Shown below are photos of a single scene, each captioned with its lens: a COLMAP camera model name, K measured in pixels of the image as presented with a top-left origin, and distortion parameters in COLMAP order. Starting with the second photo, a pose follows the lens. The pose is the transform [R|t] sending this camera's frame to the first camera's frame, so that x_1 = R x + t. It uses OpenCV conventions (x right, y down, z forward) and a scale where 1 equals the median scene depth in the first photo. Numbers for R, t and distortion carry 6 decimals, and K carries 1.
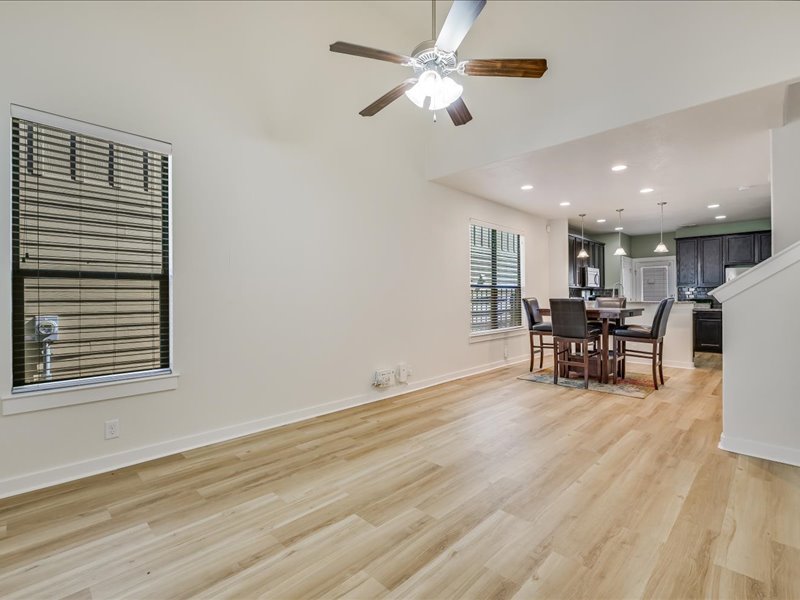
lens RADIAL K [[380.9, 0, 414.6], [0, 380.9, 296.4], [0, 0, 1]] dist [0.001974, 0.000661]
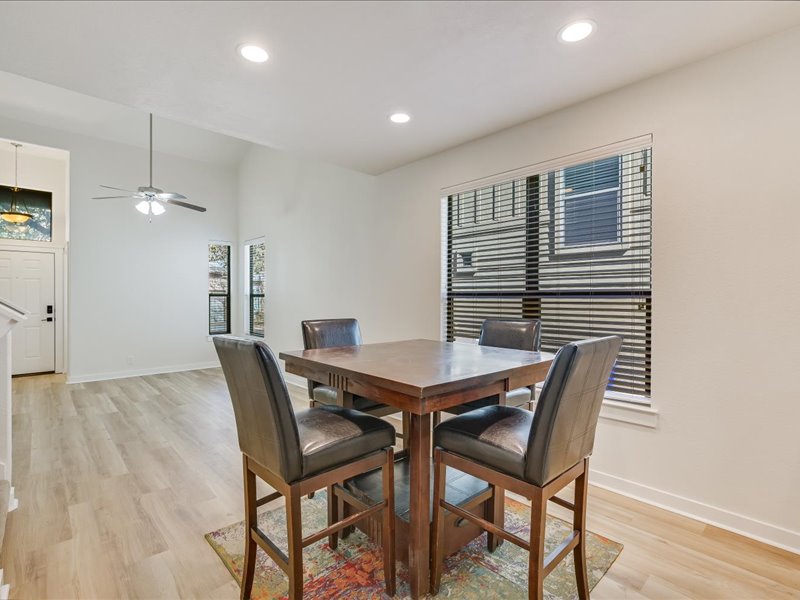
lens RADIAL K [[395.2, 0, 397.6], [0, 395.2, 299.8], [0, 0, 1]] dist [-0.011711, 0.001102]
pose [[-0.068888, 0.006235, -0.997605, 1.650115], [-0.006608, 0.999956, 0.006706, -0.043980], [0.997602, 0.007054, -0.068844, 1.961887]]
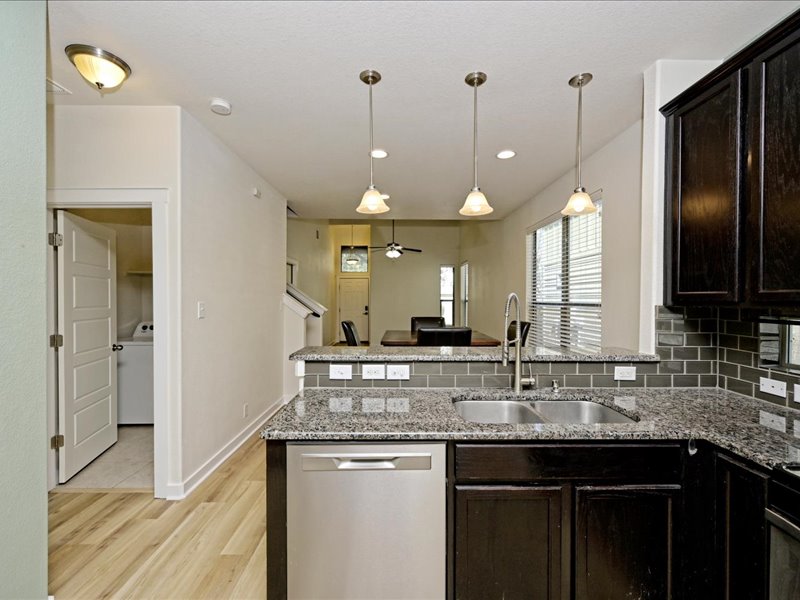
lens RADIAL K [[355.6, 0, 402.9], [0, 355.6, 300.2], [0, 0, 1]] dist [0.003286, -0.001214]
pose [[-0.712972, 0.005147, -0.701173, 1.937238], [-0.001746, 0.999957, 0.009116, -0.083467], [0.701190, 0.007724, -0.712933, 2.852968]]
